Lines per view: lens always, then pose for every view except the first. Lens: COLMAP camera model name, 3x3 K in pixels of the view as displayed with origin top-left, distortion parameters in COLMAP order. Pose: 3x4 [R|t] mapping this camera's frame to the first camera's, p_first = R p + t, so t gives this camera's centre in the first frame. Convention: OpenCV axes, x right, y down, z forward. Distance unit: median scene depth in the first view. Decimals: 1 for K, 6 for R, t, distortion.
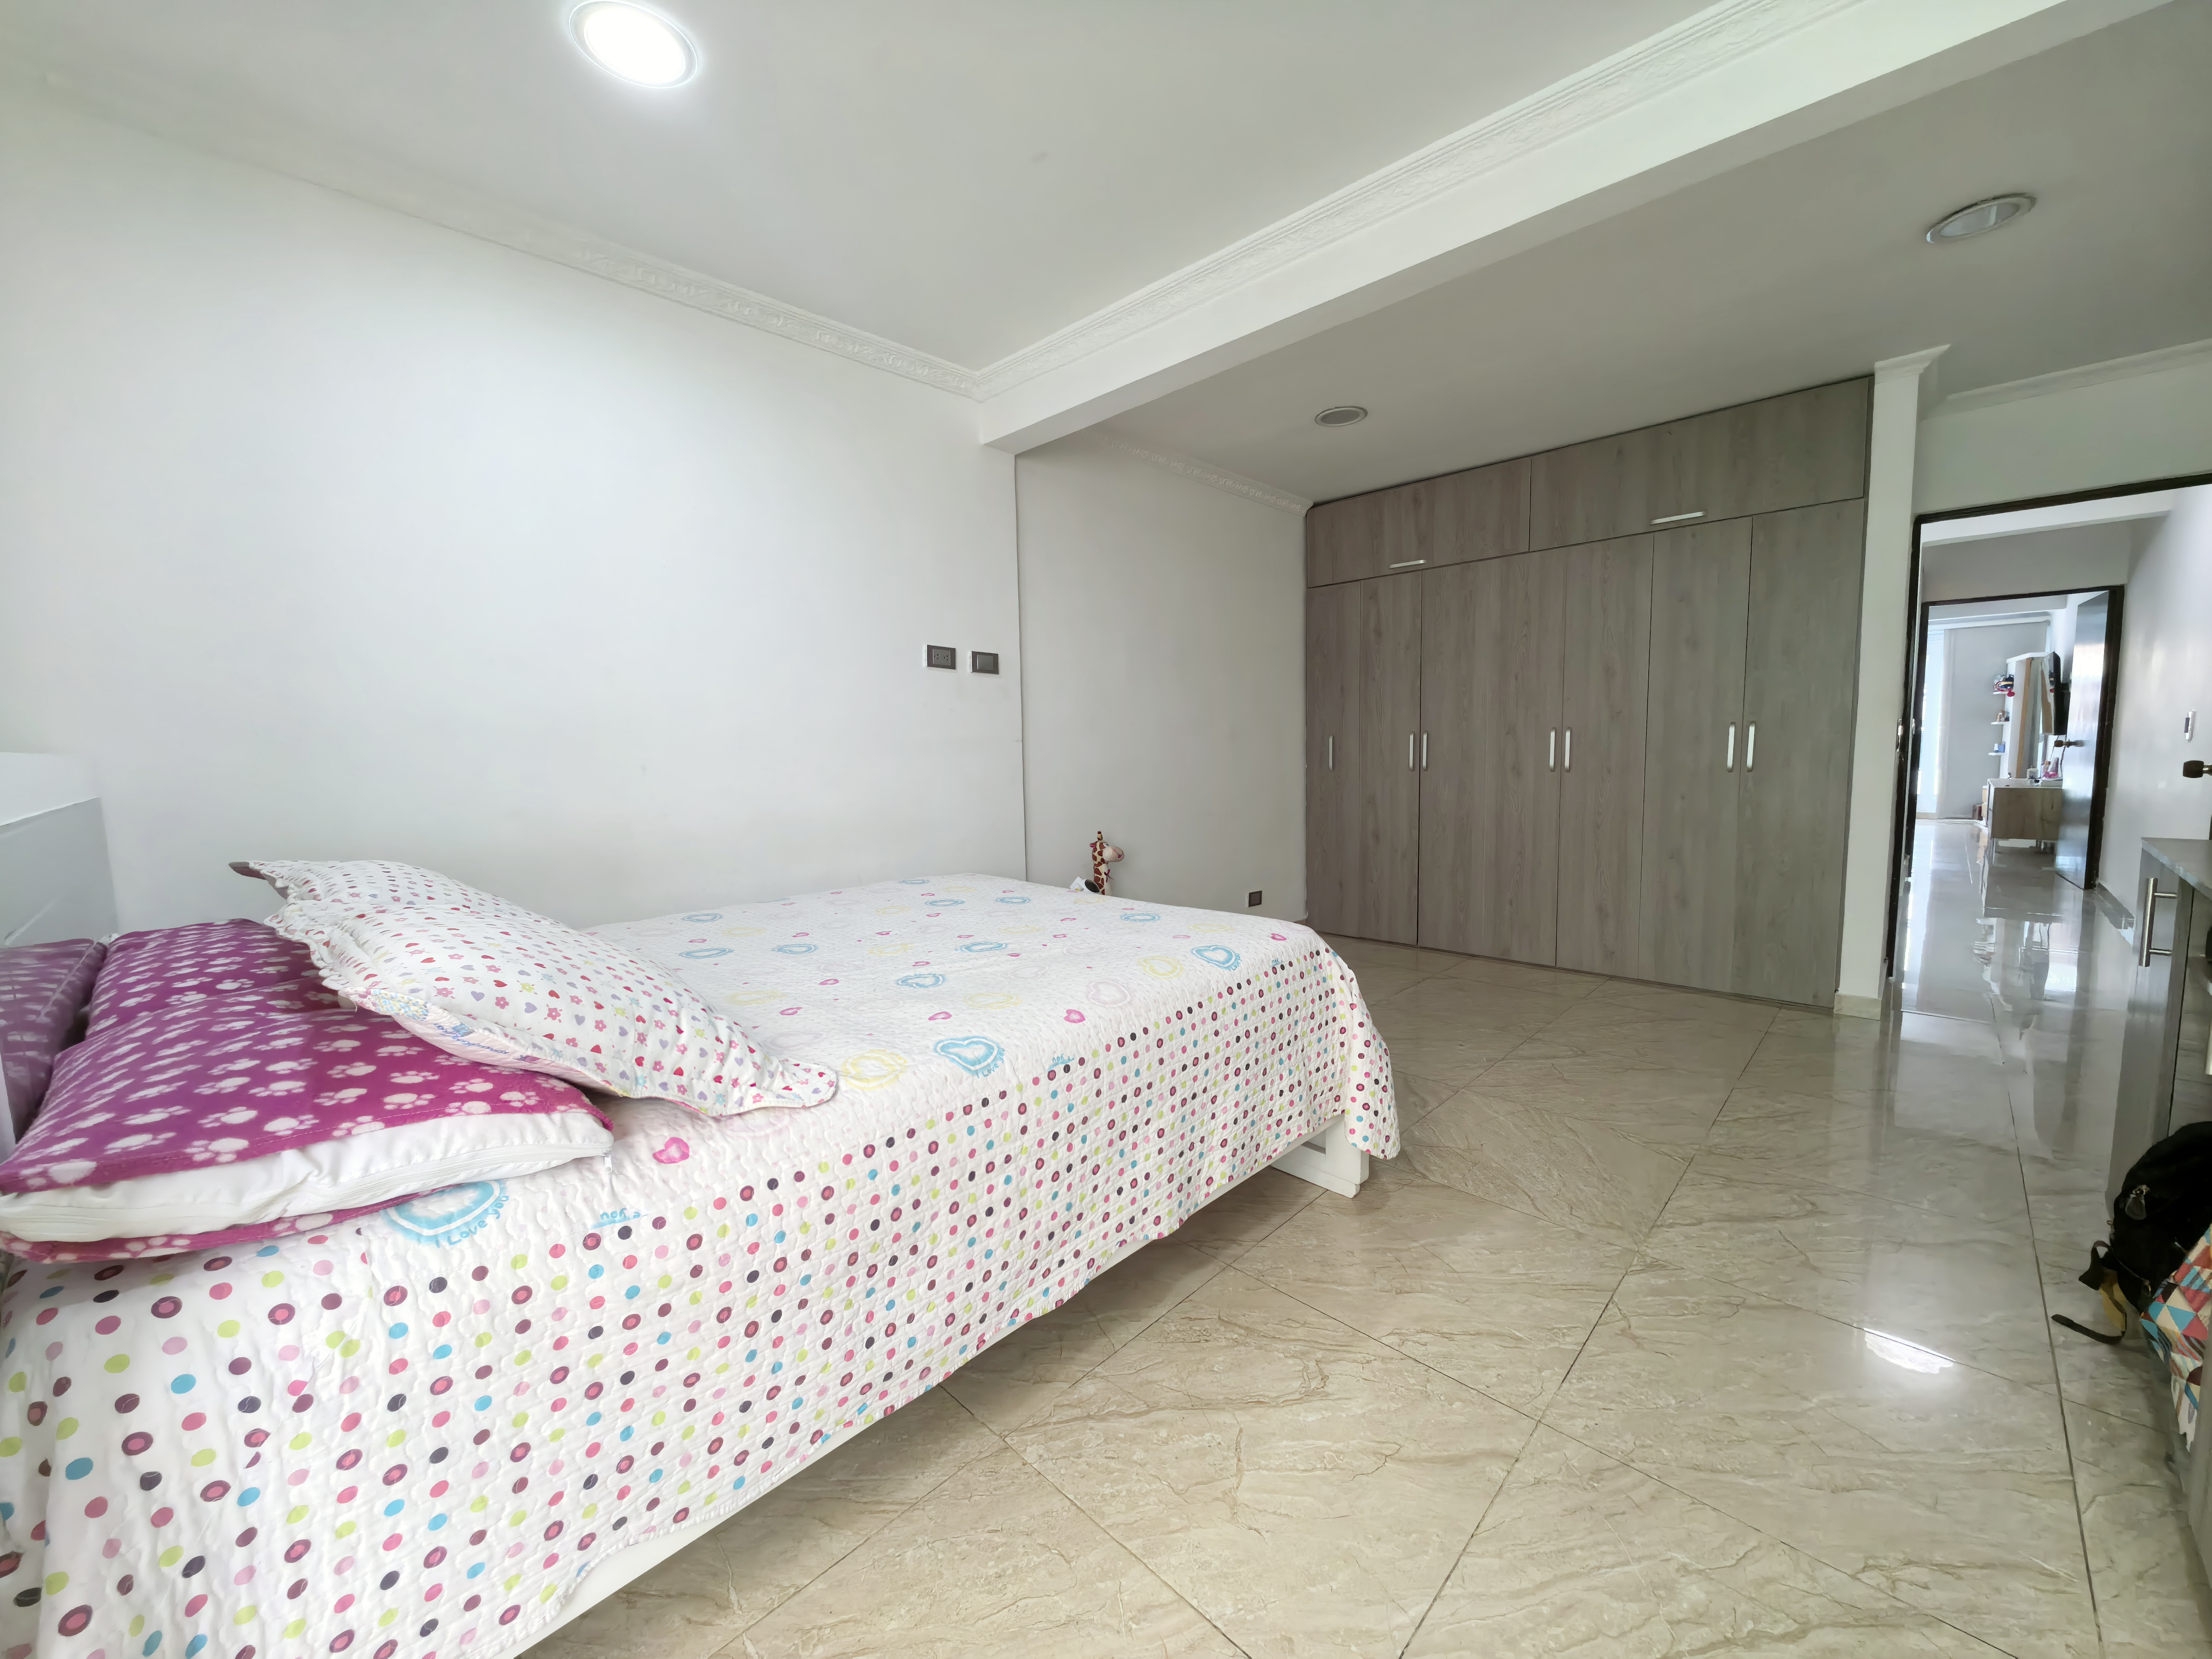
lens RADIAL K [[859.7, 0, 1110.2], [0, 859.7, 827.3], [0, 0, 1]] dist [0.001183, -0.000359]
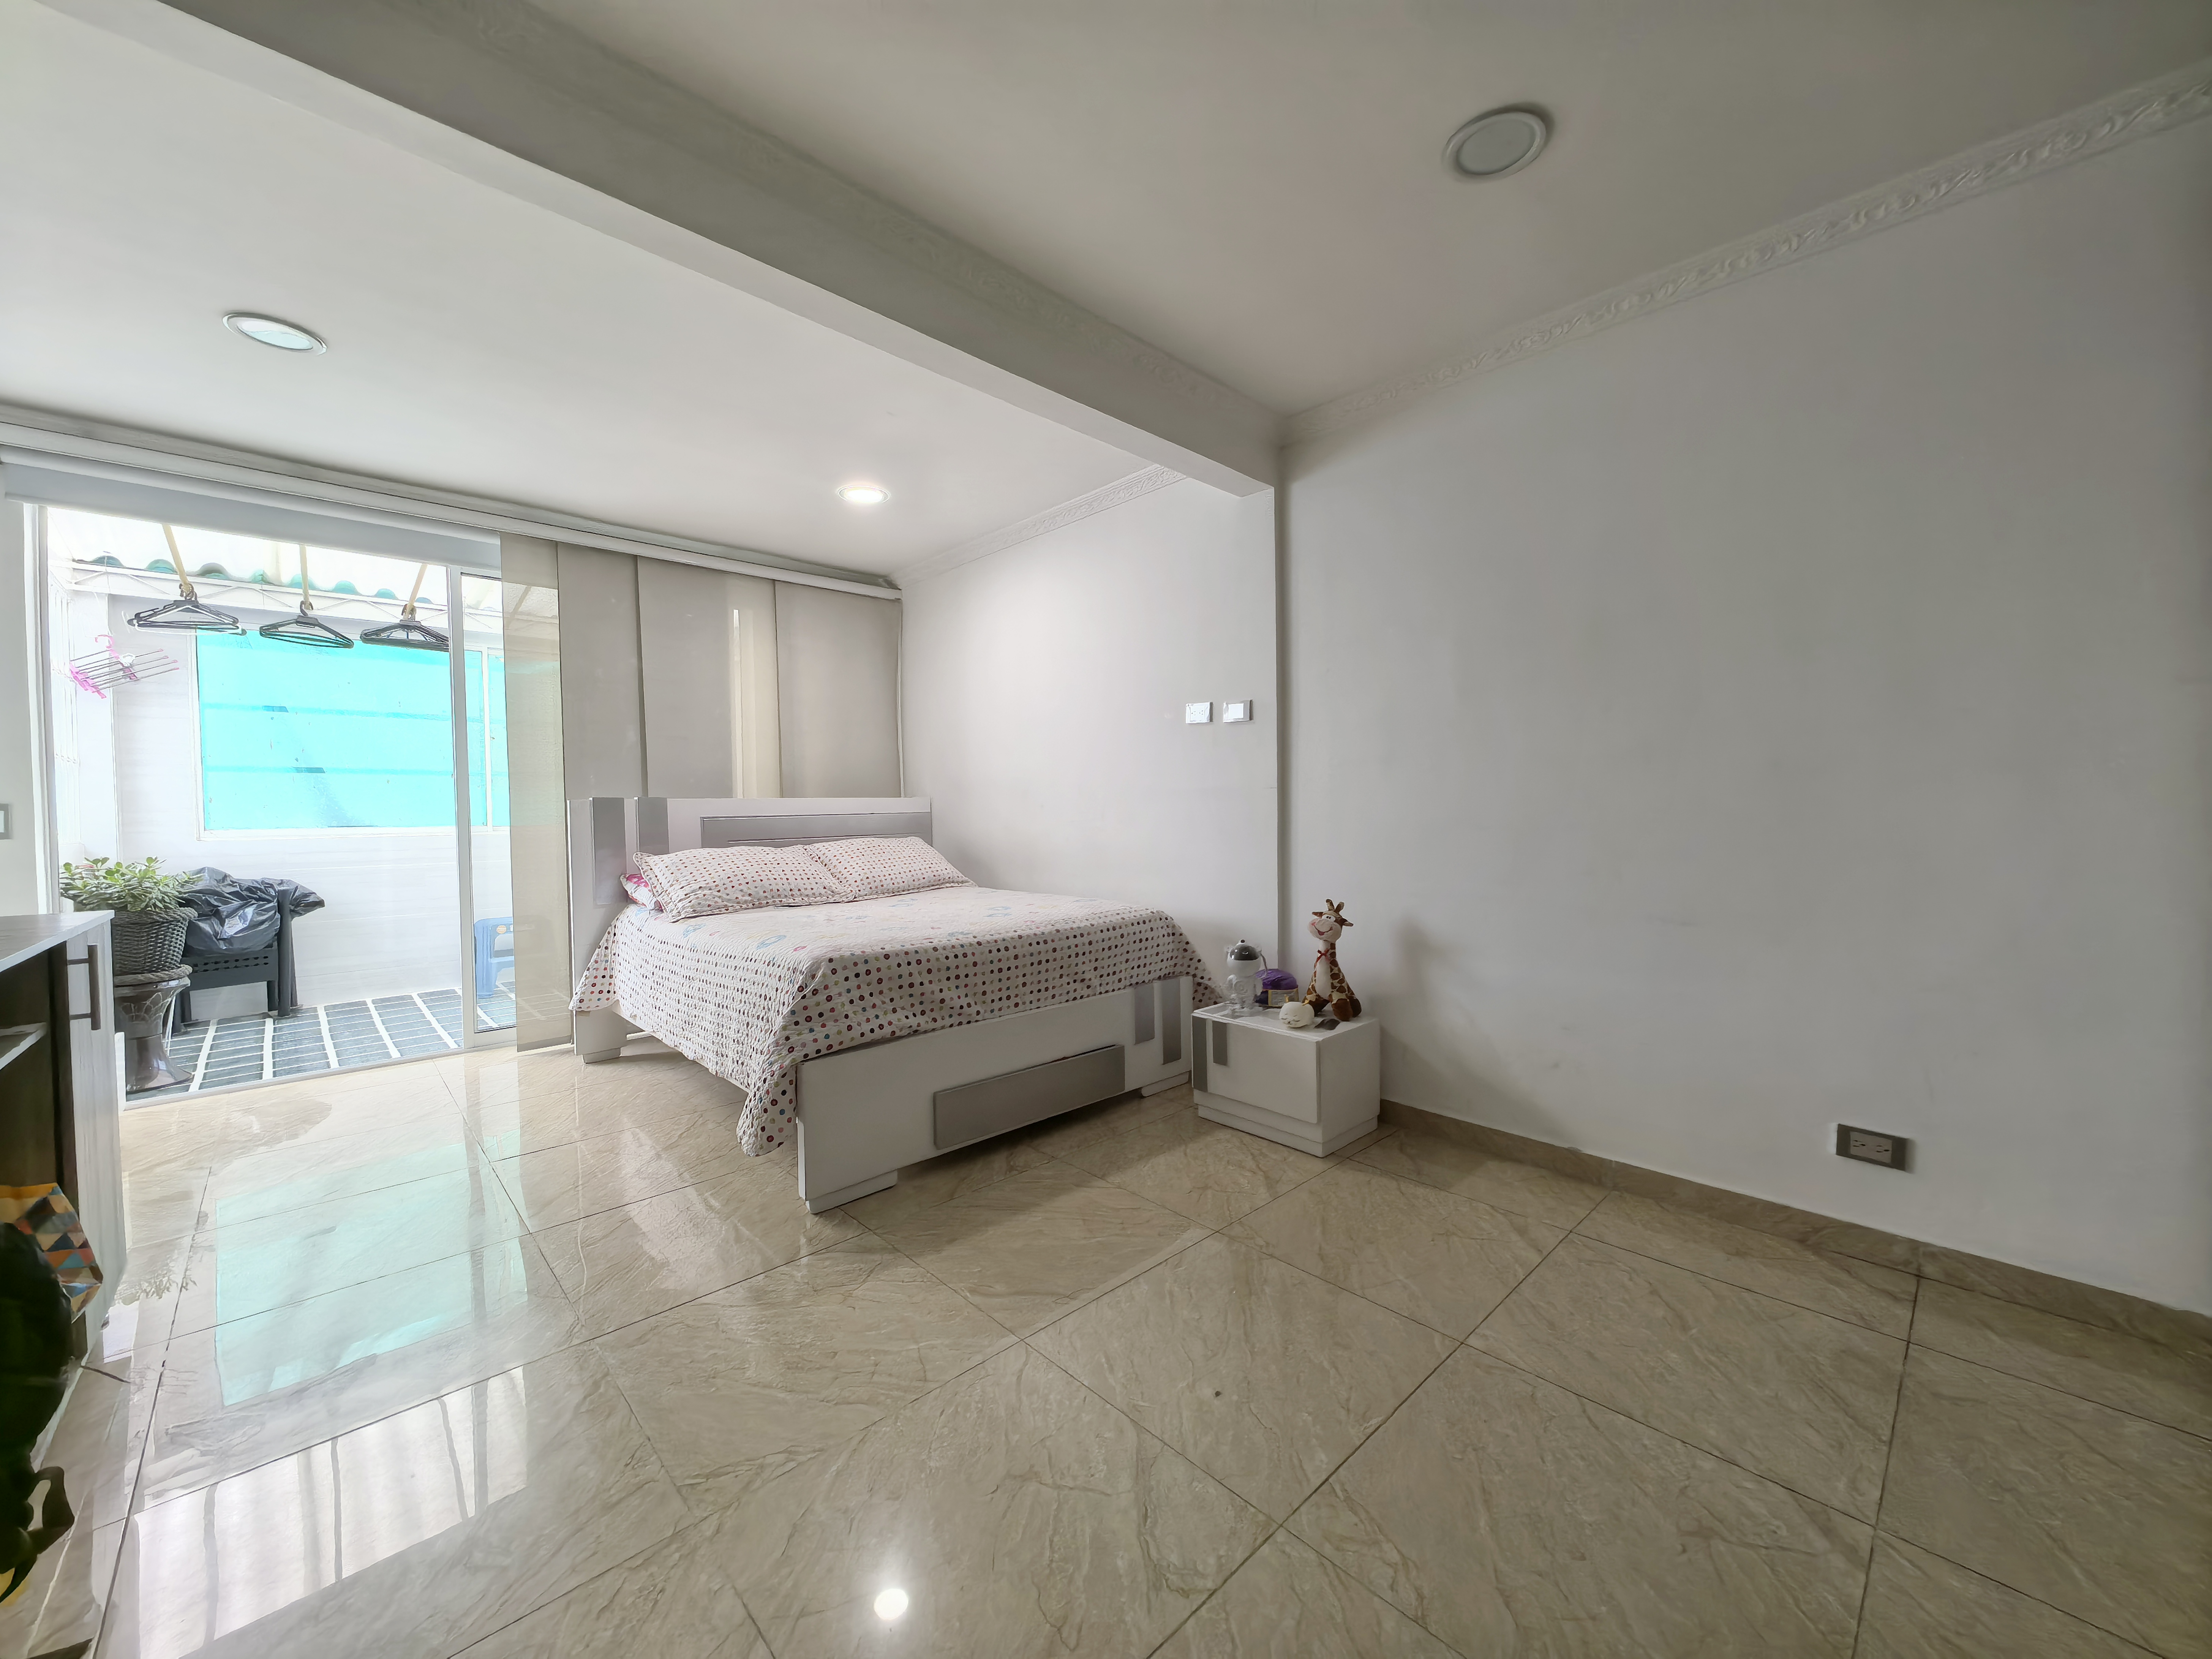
lens RADIAL K [[859.7, 0, 1110.2], [0, 859.7, 827.3], [0, 0, 1]] dist [0.001183, -0.000359]
pose [[-0.034794, 0.050048, -0.998141, 0.956801], [-0.086469, 0.994849, 0.052898, -0.104543], [0.995647, 0.088149, -0.030287, 0.985840]]
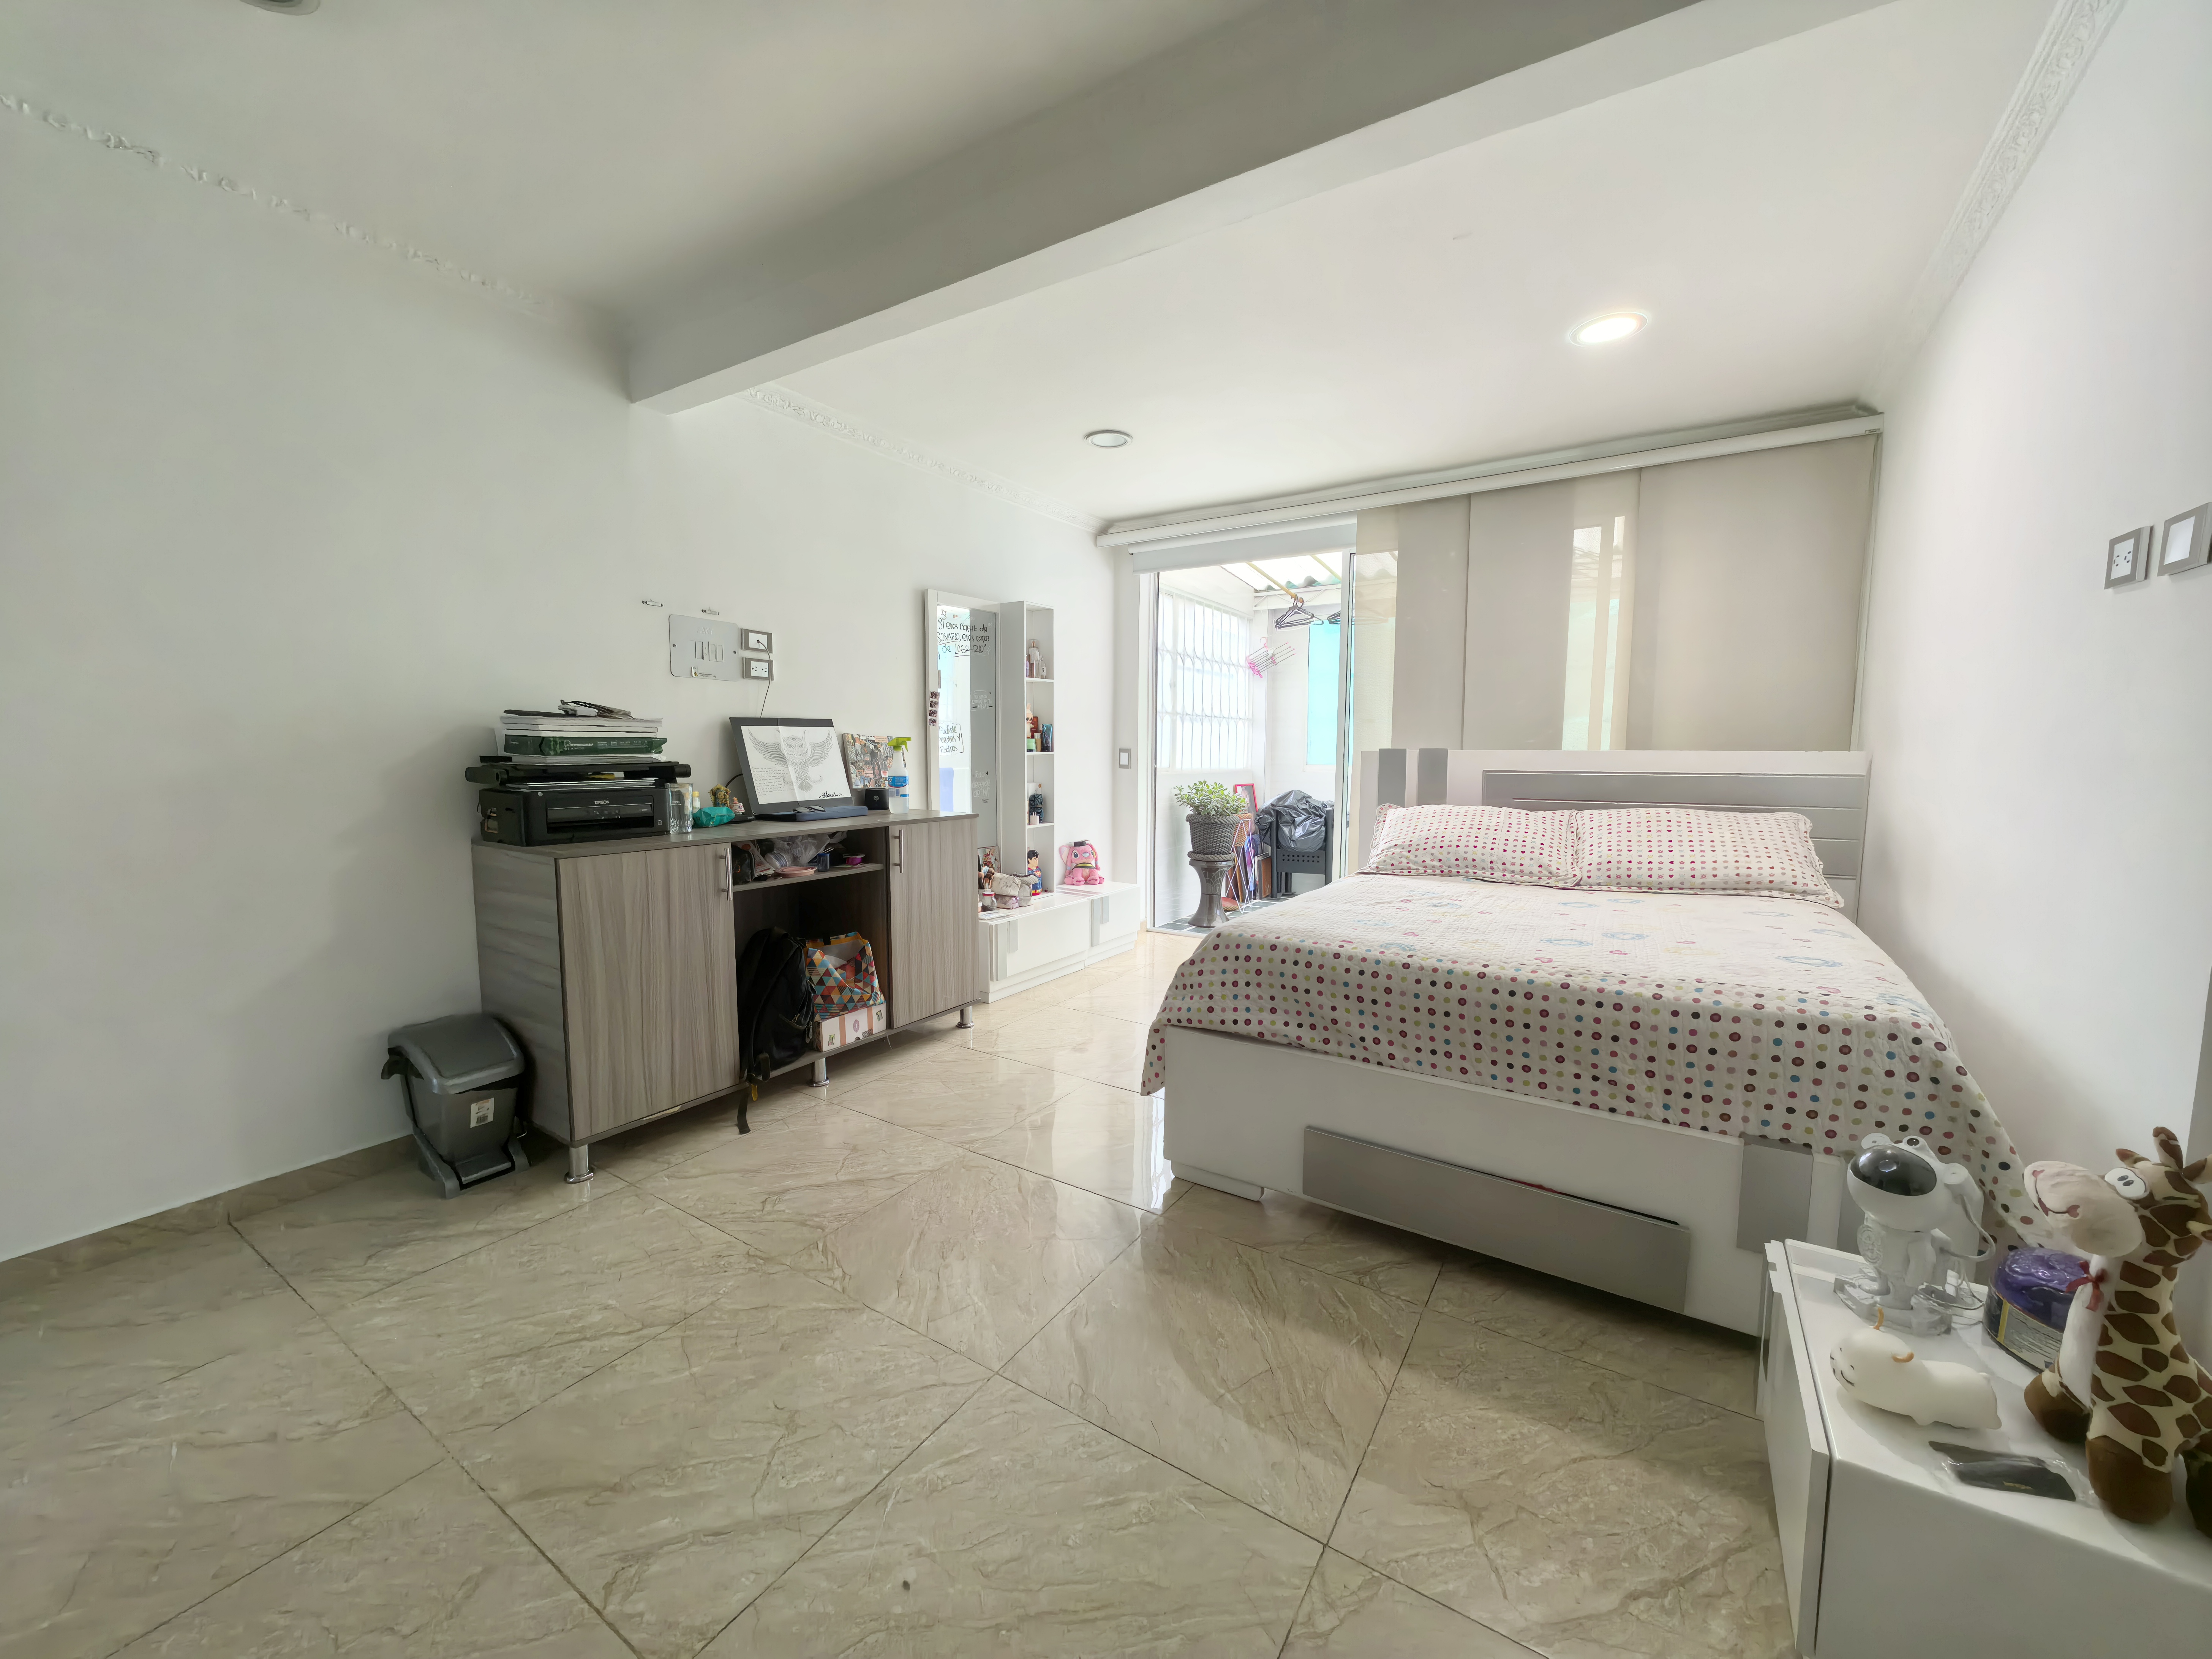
lens RADIAL K [[859.7, 0, 1110.2], [0, 859.7, 827.3], [0, 0, 1]] dist [0.001183, -0.000359]
pose [[-0.980626, 0.040749, -0.191604, 0.403778], [0.002177, 0.980331, 0.197348, -0.159258], [0.195877, 0.193108, -0.961427, 1.406754]]
